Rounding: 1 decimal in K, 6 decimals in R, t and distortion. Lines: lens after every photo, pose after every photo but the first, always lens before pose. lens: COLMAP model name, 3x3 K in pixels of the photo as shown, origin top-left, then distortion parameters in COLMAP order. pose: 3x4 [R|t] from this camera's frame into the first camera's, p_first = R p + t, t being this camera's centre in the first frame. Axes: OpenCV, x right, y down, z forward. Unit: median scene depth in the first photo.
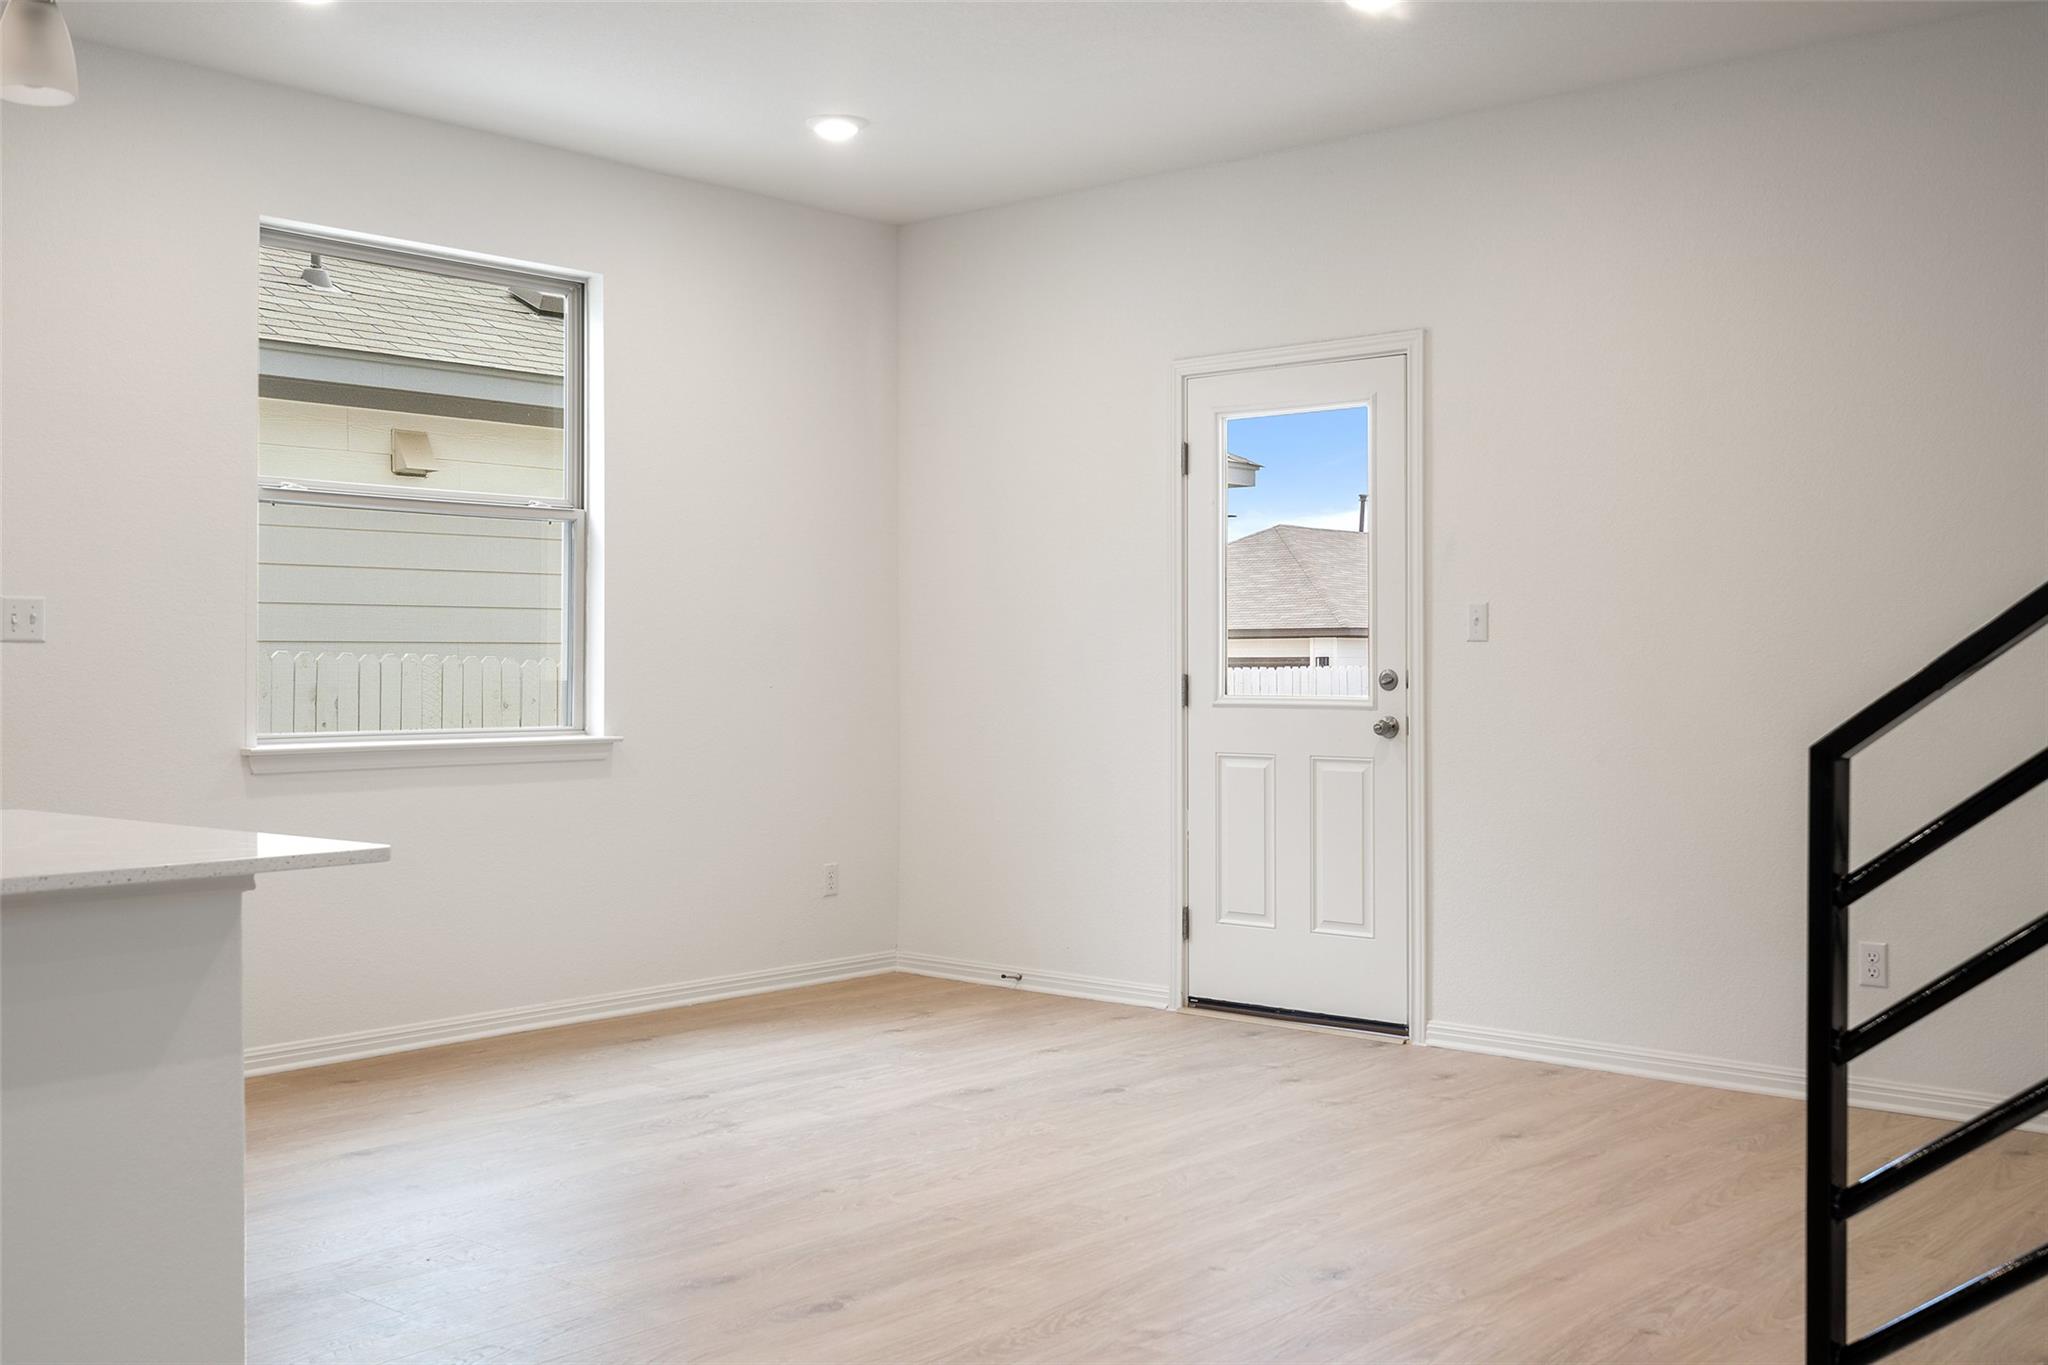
lens RADIAL K [[2047.3, 0, 1000.5], [0, 2047.3, 629.5], [0, 0, 1]] dist [-0.008494, 0.000000]
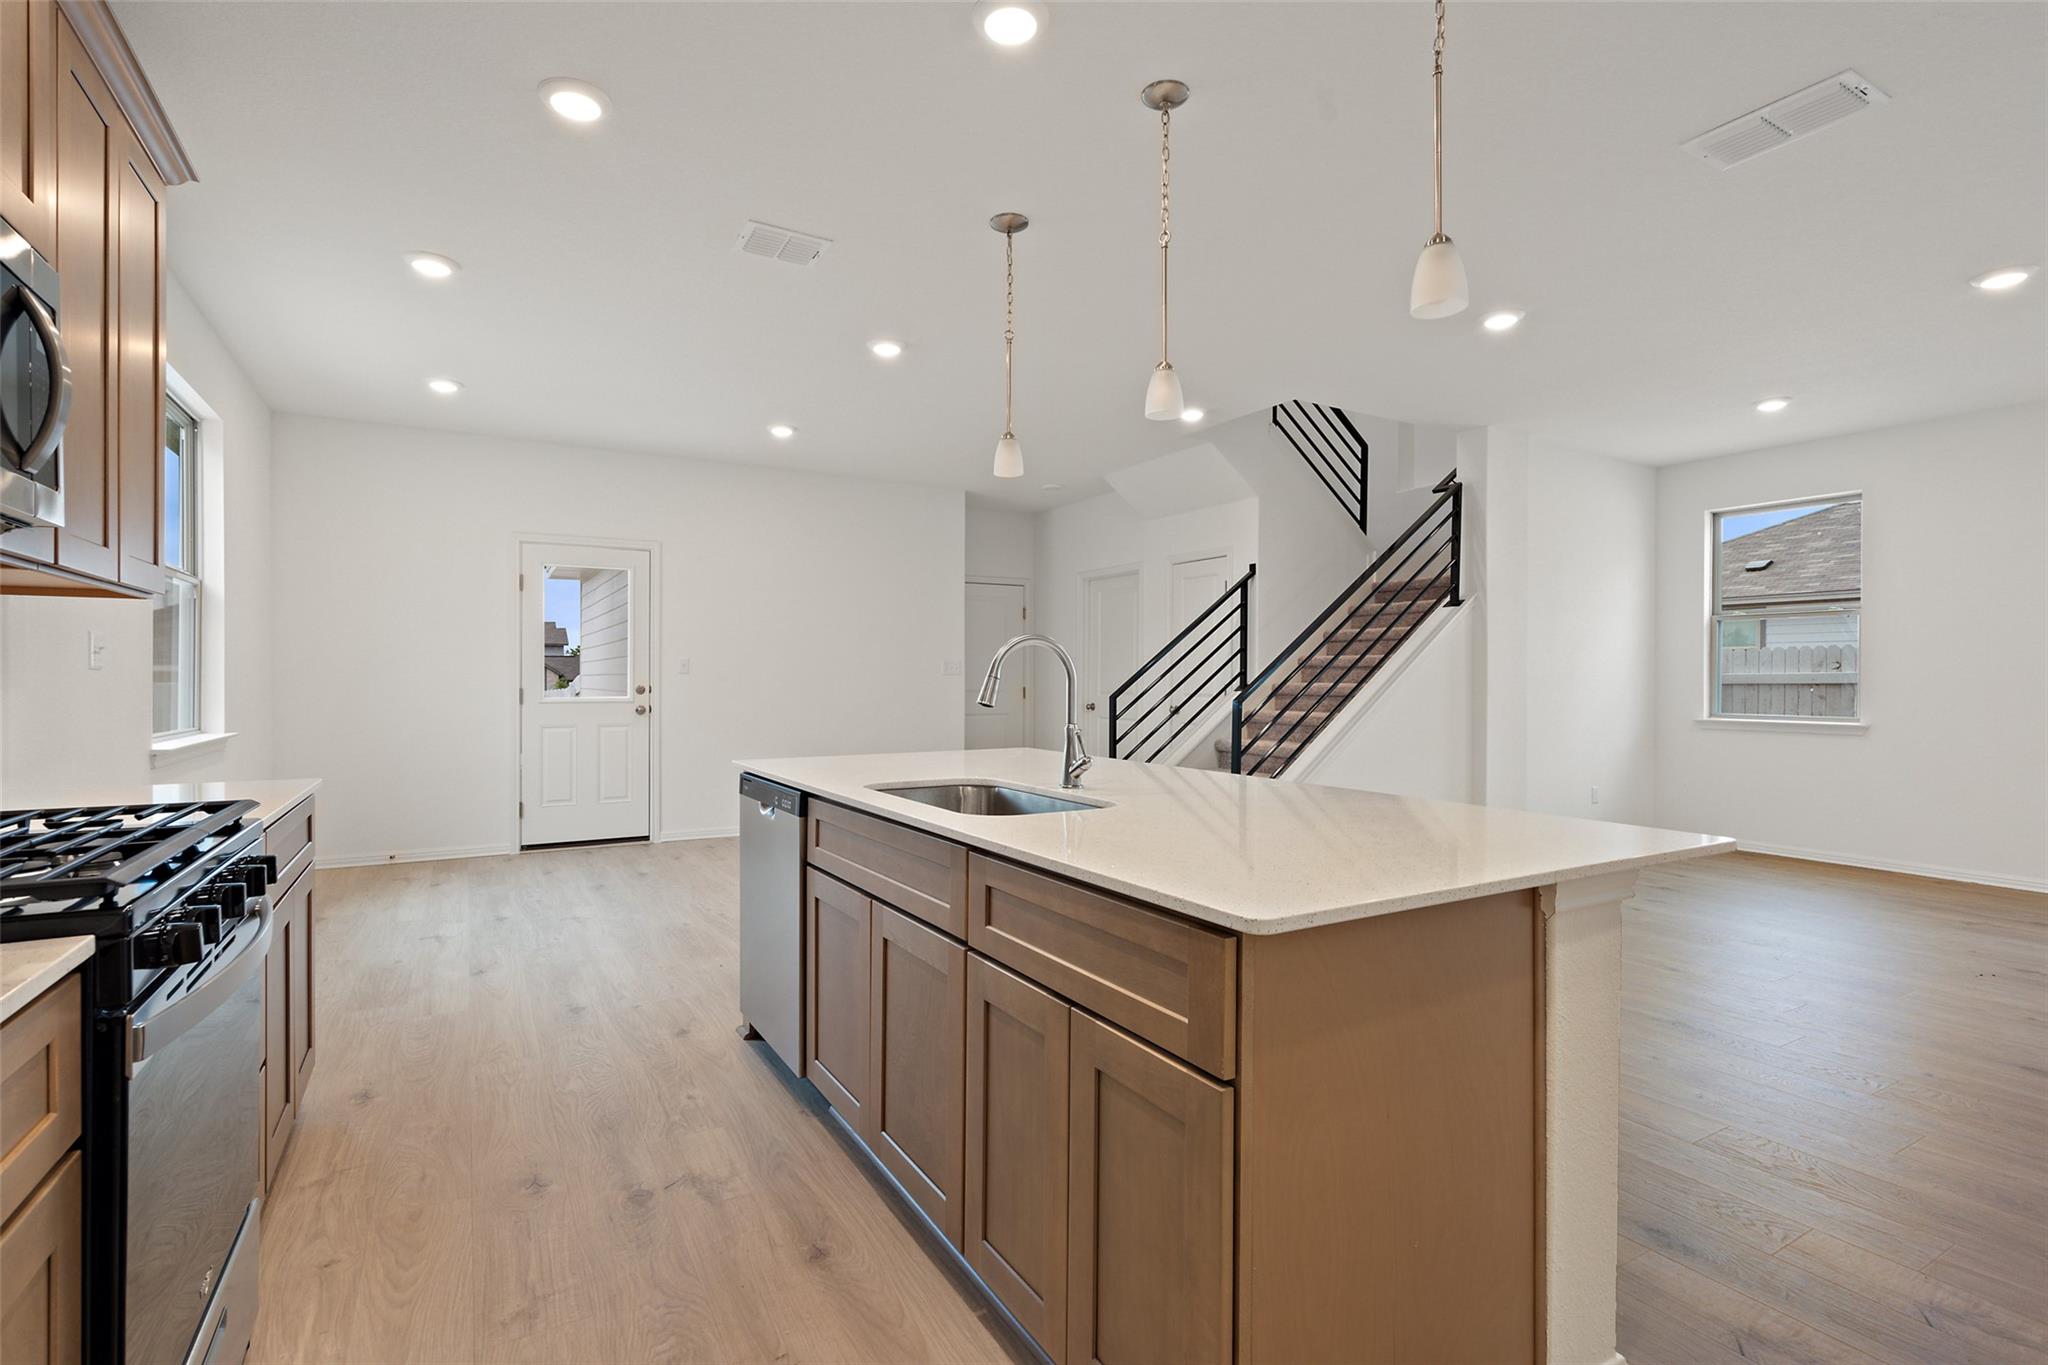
lens RADIAL K [[946.7, 0, 1008.5], [0, 946.7, 685.8], [0, 0, 1]] dist [0.000164, -0.000449]
pose [[0.318058, -0.005631, 0.948054, -0.678138], [-0.017242, 0.999783, 0.011723, -0.000115], [-0.947914, -0.020075, 0.317892, 0.247321]]
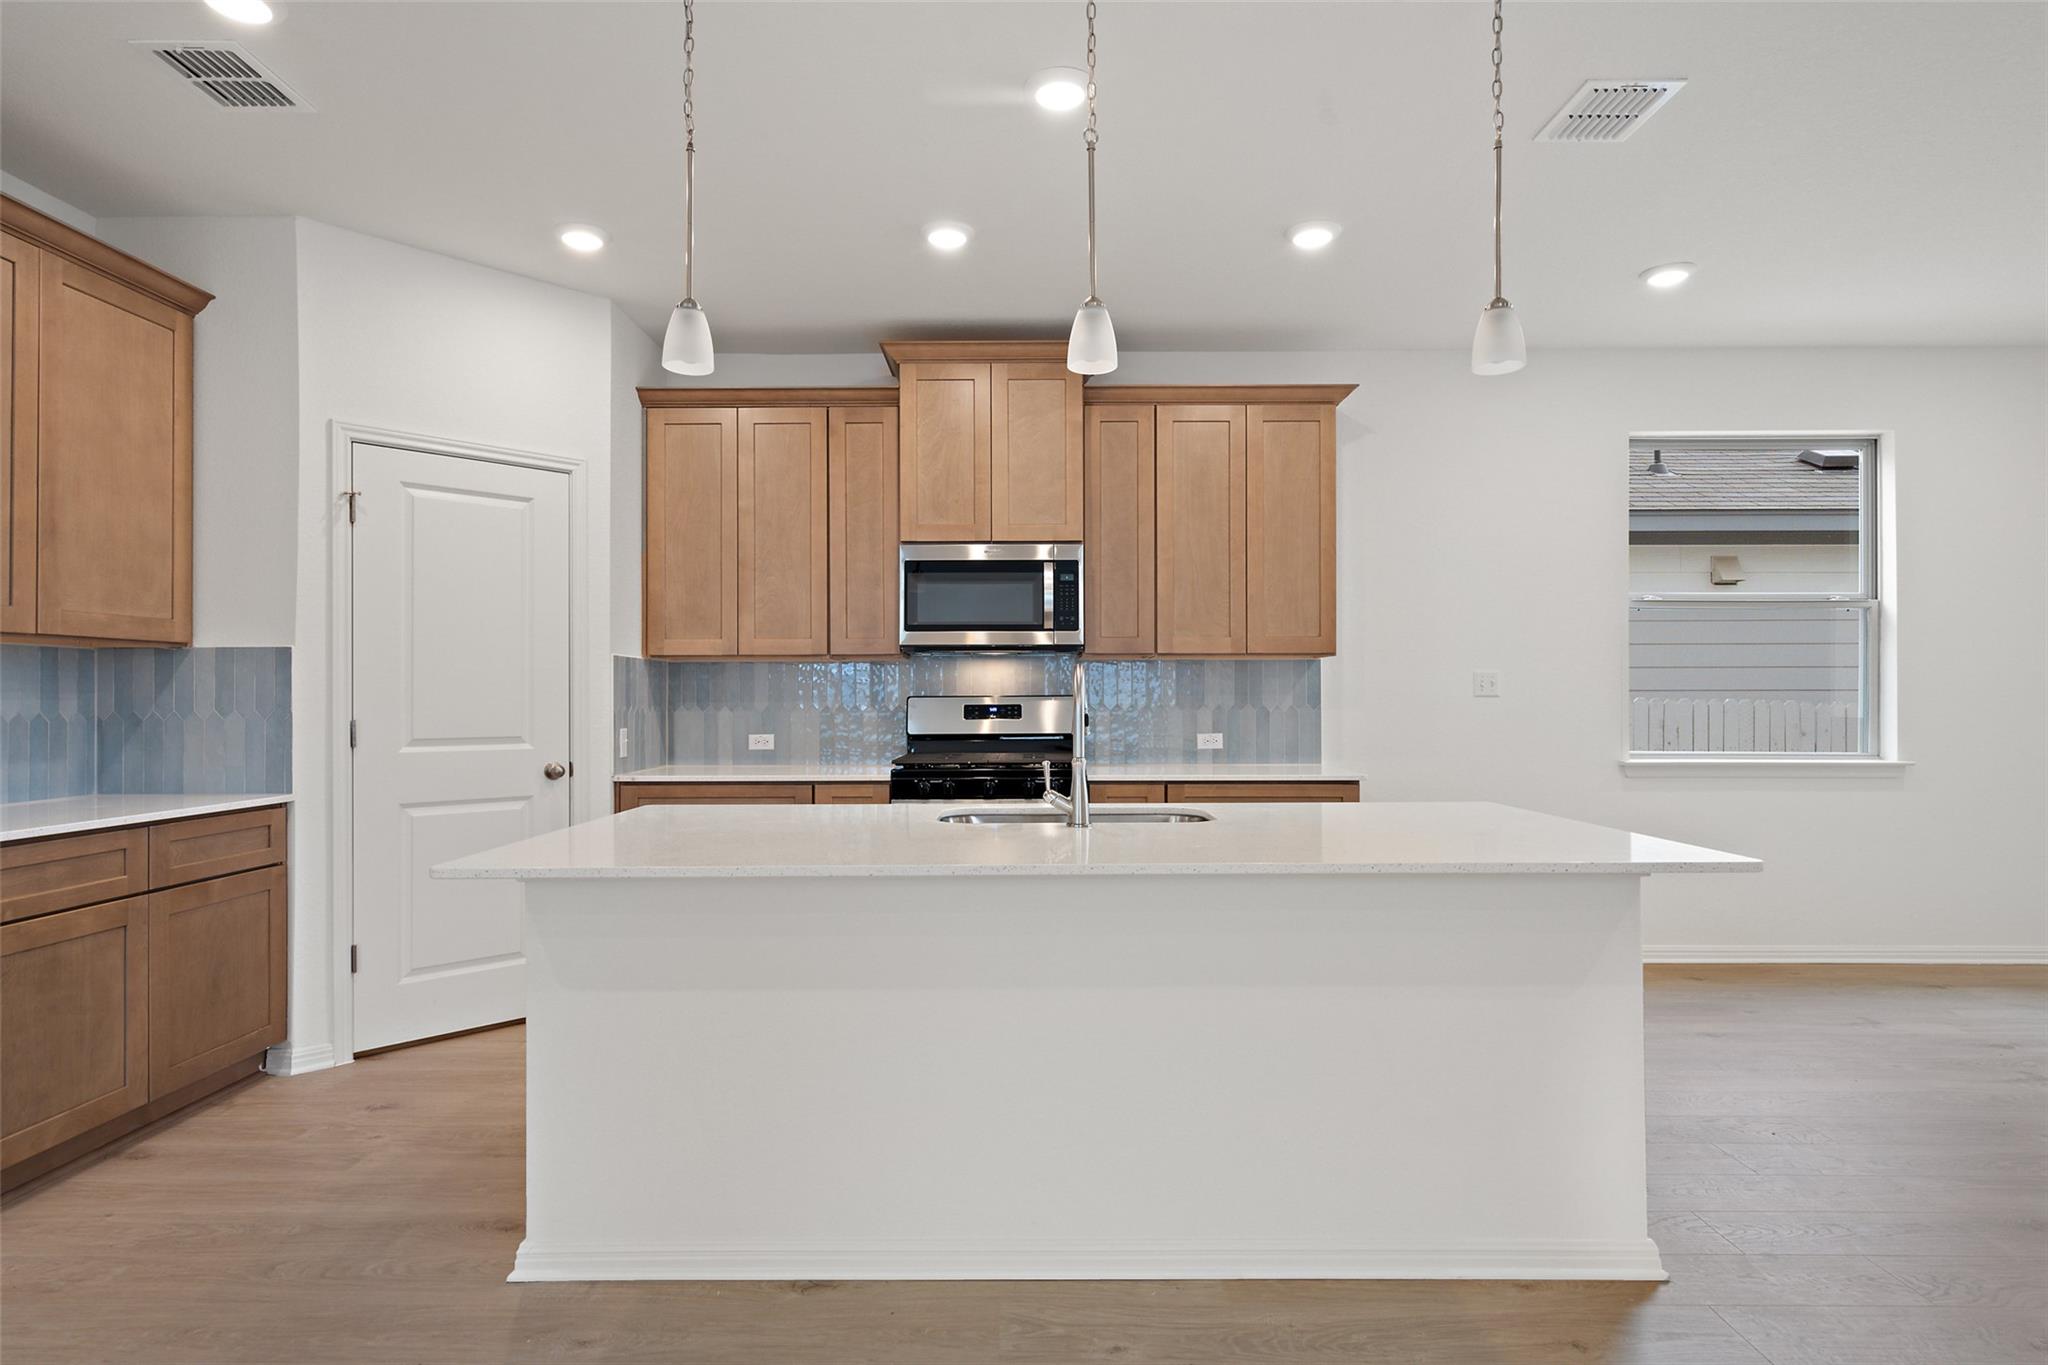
lens RADIAL K [[1073.5, 0, 1018.6], [0, 1073.5, 695.0], [0, 0, 1]] dist [0.004189, 0.001182]
pose [[0.658394, 0.000023, -0.752673, -0.035258], [0.011760, 0.999878, 0.010318, -0.007887], [0.752581, -0.015645, 0.658313, 0.064092]]
